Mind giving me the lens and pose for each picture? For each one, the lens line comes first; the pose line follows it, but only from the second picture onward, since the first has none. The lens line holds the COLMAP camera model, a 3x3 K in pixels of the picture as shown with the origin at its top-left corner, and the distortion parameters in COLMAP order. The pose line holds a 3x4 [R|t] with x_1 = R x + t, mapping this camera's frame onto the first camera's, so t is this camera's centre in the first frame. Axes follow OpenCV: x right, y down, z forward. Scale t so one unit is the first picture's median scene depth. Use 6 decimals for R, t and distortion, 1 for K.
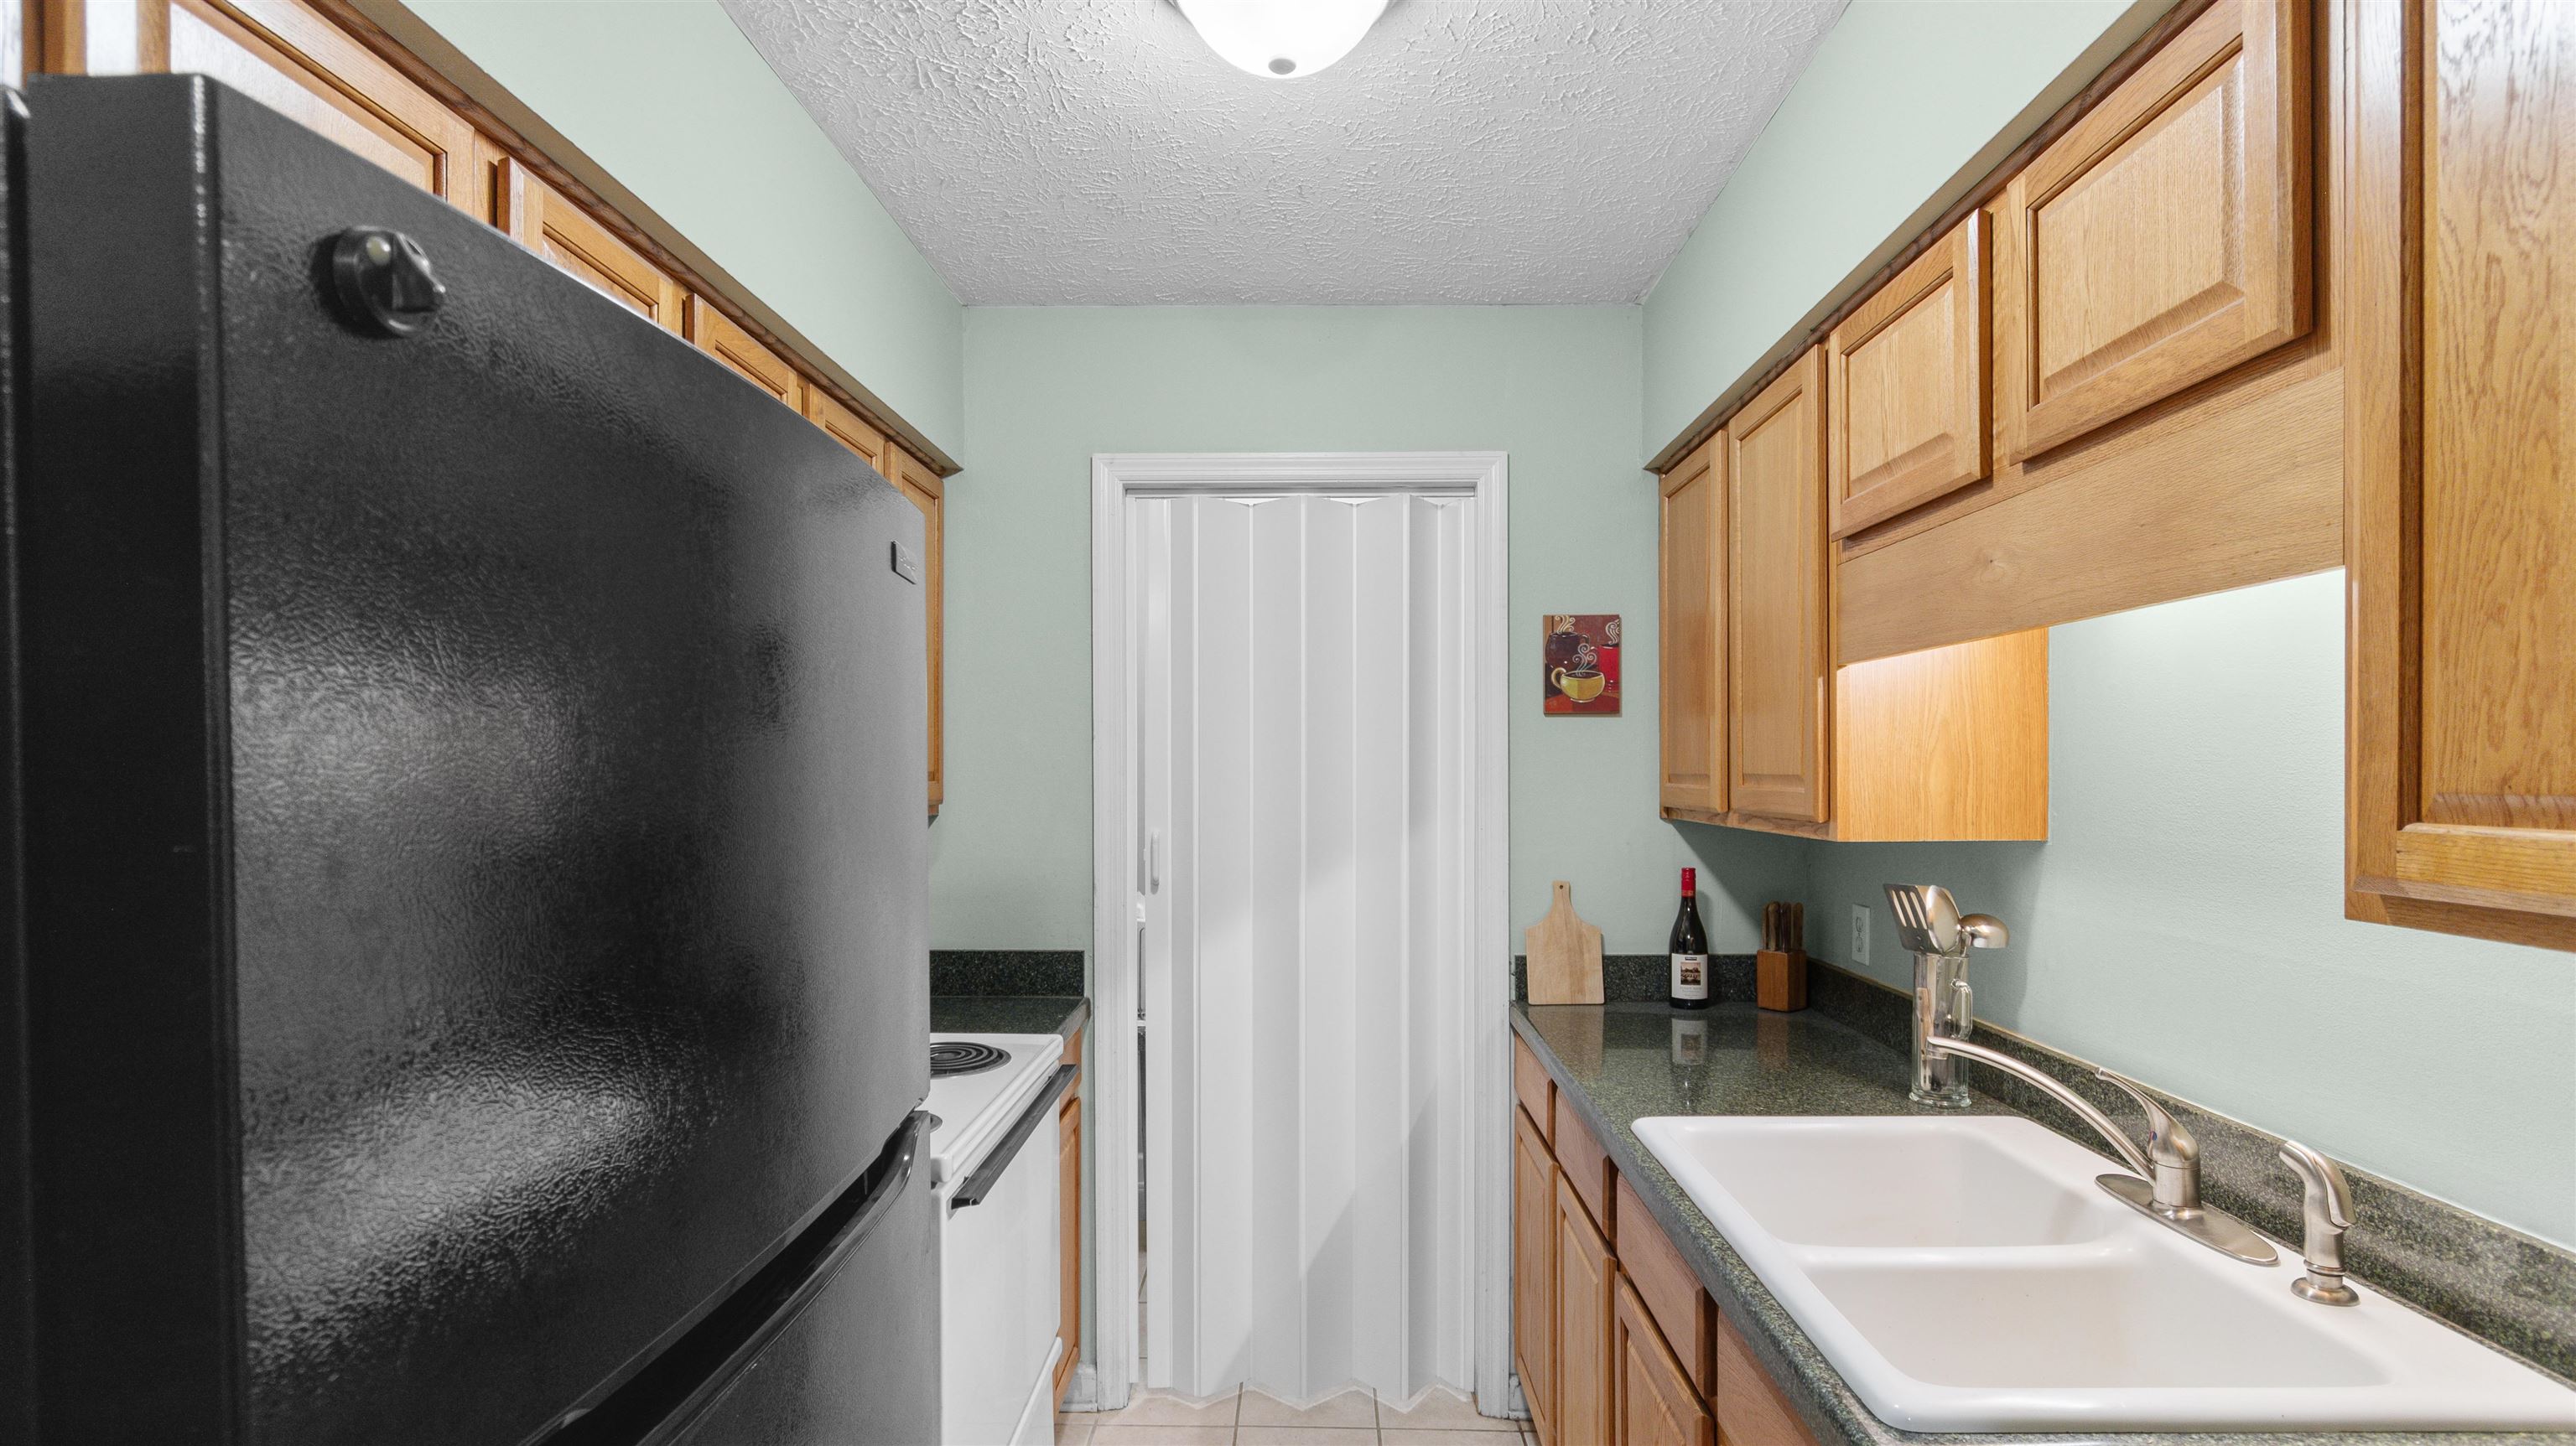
lens RADIAL K [[1264.7, 0, 1292.2], [0, 1264.7, 780.7], [0, 0, 1]] dist [-0.000001, -0.000061]
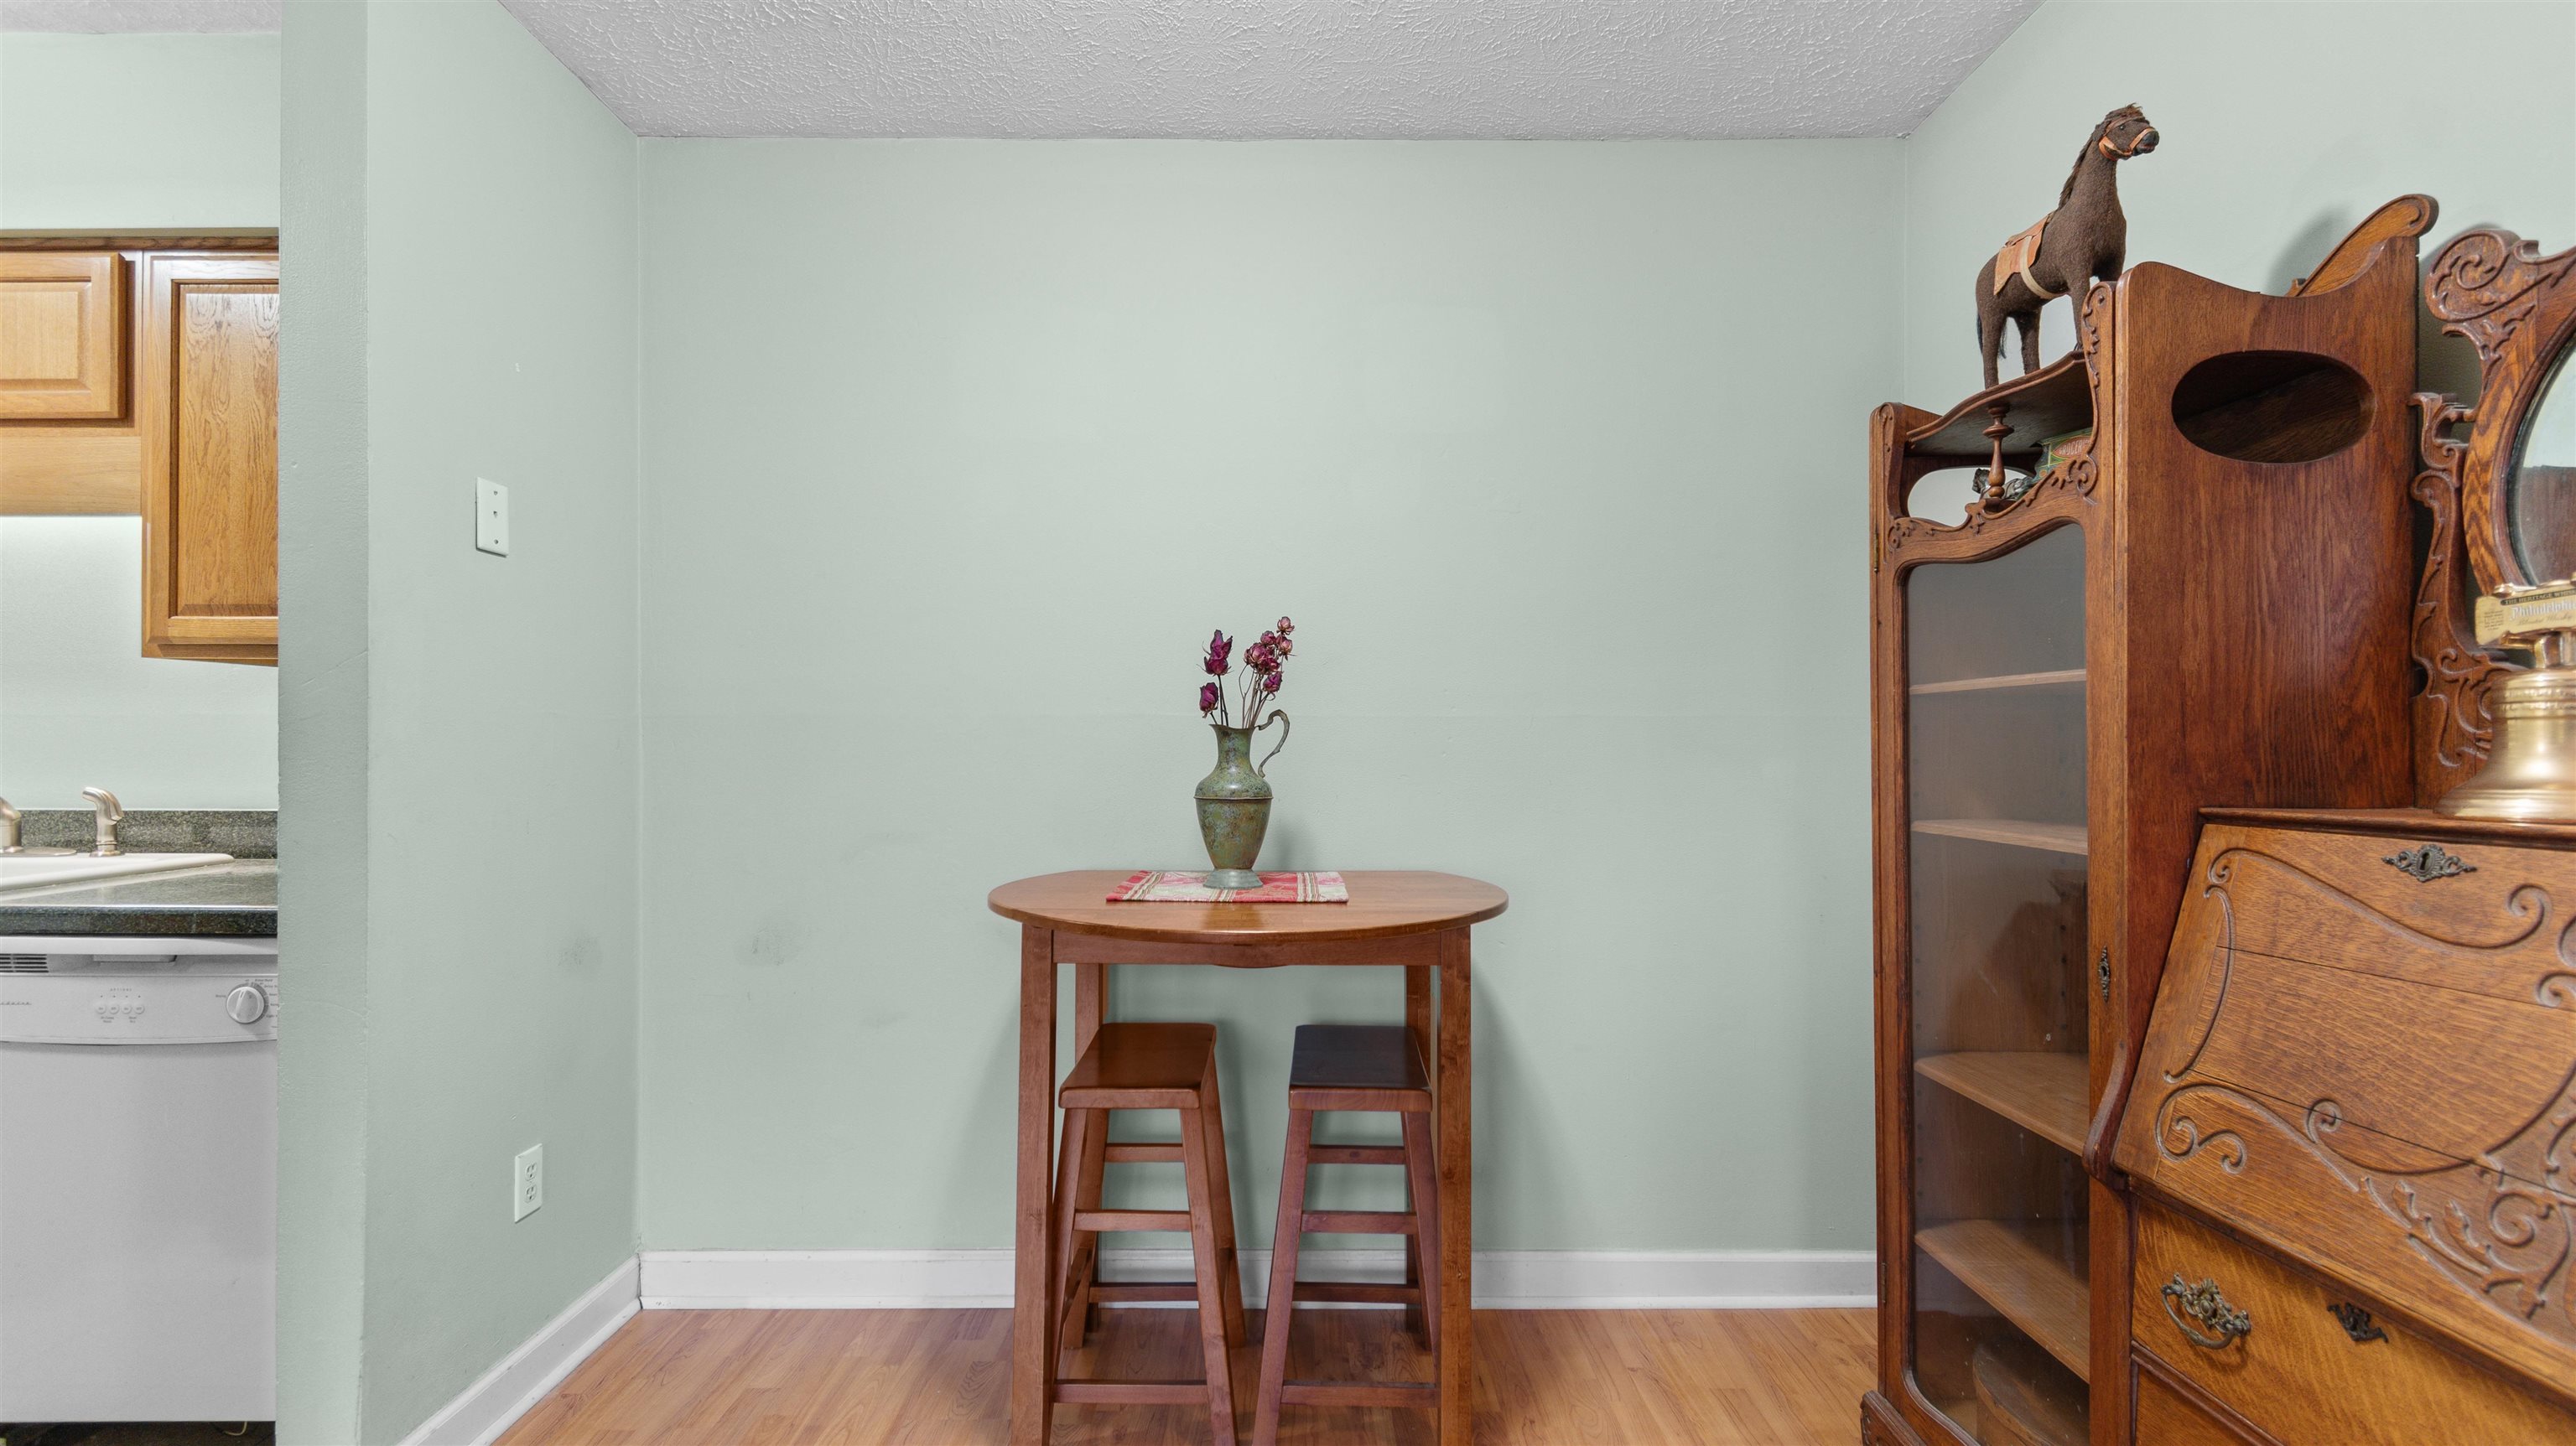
lens RADIAL K [[1121.7, 0, 1288.0], [0, 1121.7, 723.0], [0, 0, 1]] dist [0.000201, 0.000020]
pose [[-0.021931, 0.012277, 0.999684, -1.444350], [0.007977, 0.999895, -0.012104, 0.286752], [-0.999728, 0.007709, -0.022026, -1.226768]]
